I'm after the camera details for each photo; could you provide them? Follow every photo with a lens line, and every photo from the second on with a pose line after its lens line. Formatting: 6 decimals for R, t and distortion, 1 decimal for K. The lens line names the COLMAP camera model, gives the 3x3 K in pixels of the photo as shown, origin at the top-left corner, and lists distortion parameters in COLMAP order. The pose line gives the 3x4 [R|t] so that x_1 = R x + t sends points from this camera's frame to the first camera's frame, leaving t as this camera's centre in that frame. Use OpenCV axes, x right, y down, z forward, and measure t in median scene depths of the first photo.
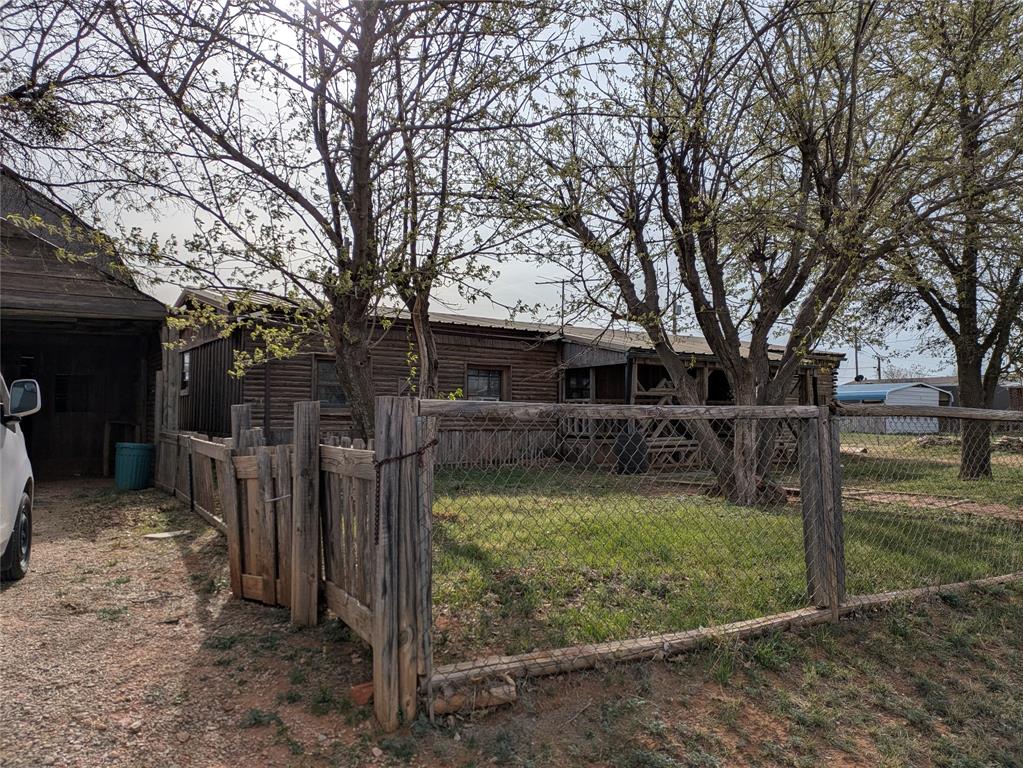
lens RADIAL K [[768.7, 0, 511.5], [0, 768.7, 384.0], [0, 0, 1]] dist [0.038268, -0.004911]
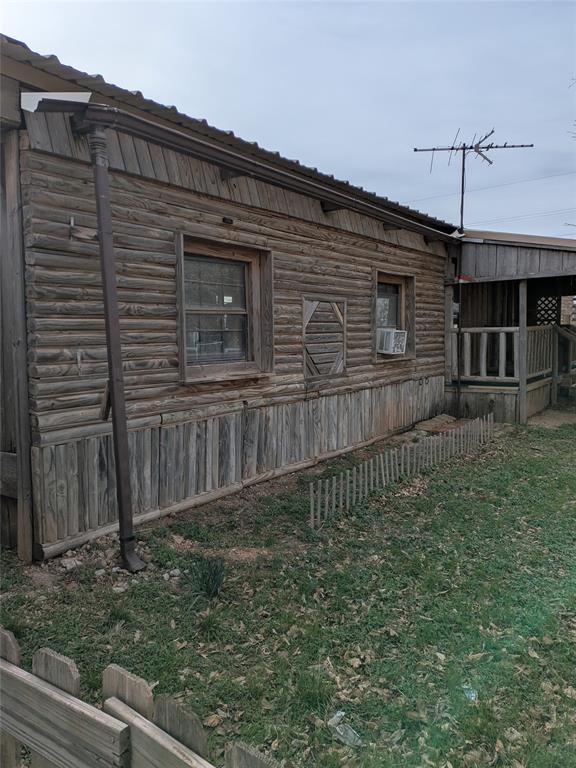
lens RADIAL K [[577.1, 0, 268.1], [0, 577.1, 382.4], [0, 0, 1]] dist [0.038268, -0.004911]
pose [[0.932831, -0.055512, 0.356013, -0.327877], [0.009230, 0.991418, 0.130405, -0.001527], [-0.360197, -0.118360, 0.925337, 0.687423]]
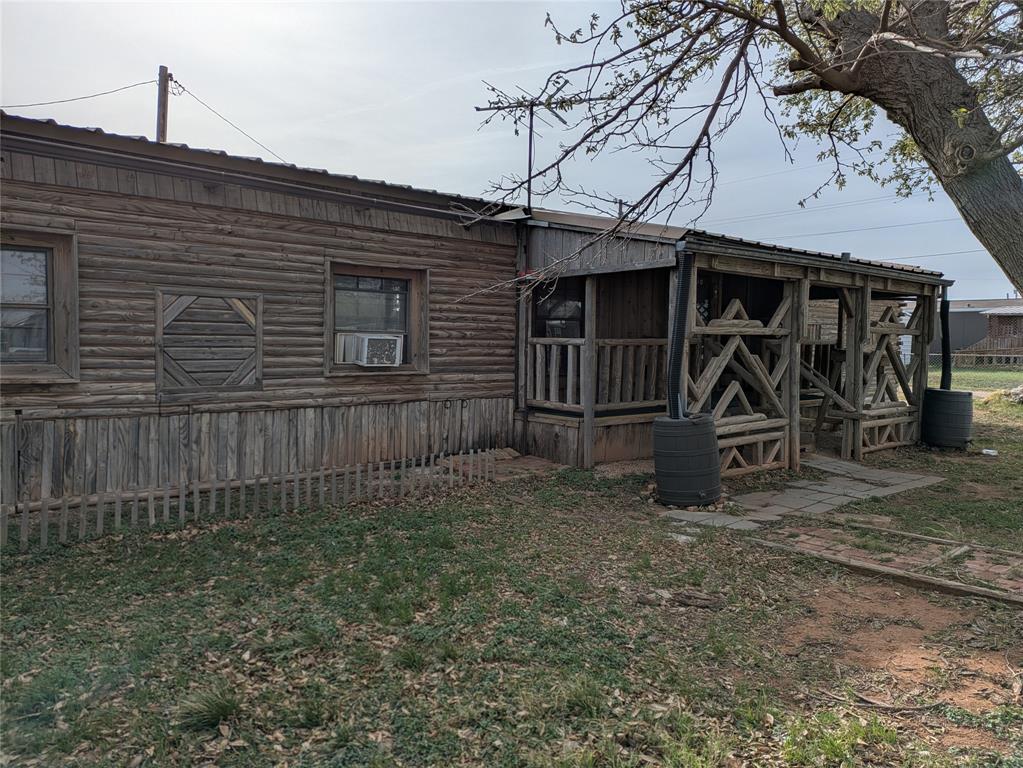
lens RADIAL K [[724.0, 0, 530.7], [0, 724.0, 382.9], [0, 0, 1]] dist [0.035486, -0.006651]
pose [[0.991521, -0.001353, 0.129936, 0.005449], [-0.012438, 0.994366, 0.105269, -0.001852], [-0.129347, -0.105993, 0.985918, 0.607601]]
